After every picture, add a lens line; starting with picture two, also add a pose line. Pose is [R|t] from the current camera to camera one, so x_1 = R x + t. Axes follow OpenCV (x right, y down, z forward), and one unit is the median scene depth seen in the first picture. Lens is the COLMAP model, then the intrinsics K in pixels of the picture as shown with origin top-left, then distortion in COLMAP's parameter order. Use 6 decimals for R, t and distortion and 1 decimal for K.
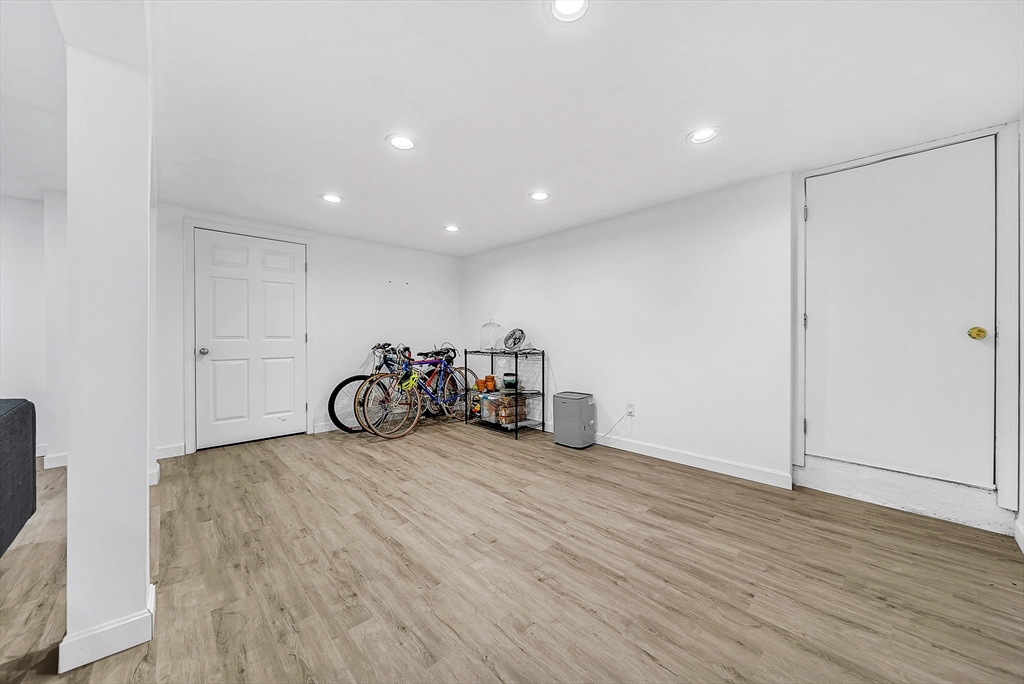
lens RADIAL K [[367.8, 0, 505.4], [0, 367.8, 342.5], [0, 0, 1]] dist [-0.001278, -0.000226]
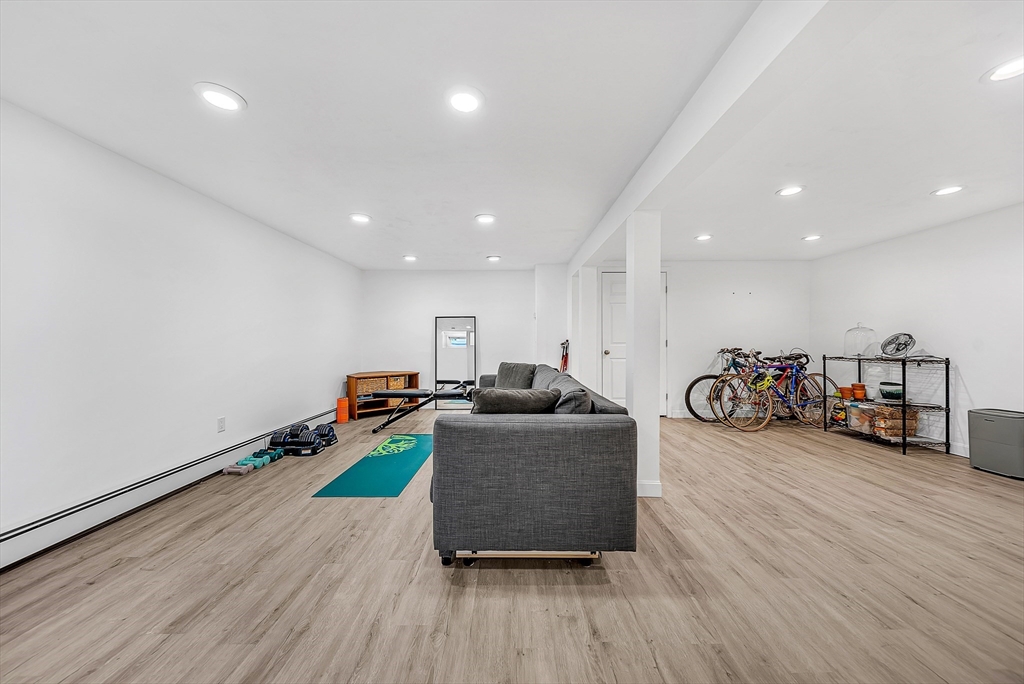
lens RADIAL K [[367.8, 0, 505.4], [0, 367.8, 342.5], [0, 0, 1]] dist [-0.001278, -0.000226]
pose [[0.737302, -0.001191, -0.675562, -0.077686], [-0.007990, 0.999913, -0.010483, 0.002489], [0.675516, 0.013127, 0.737229, -0.316780]]
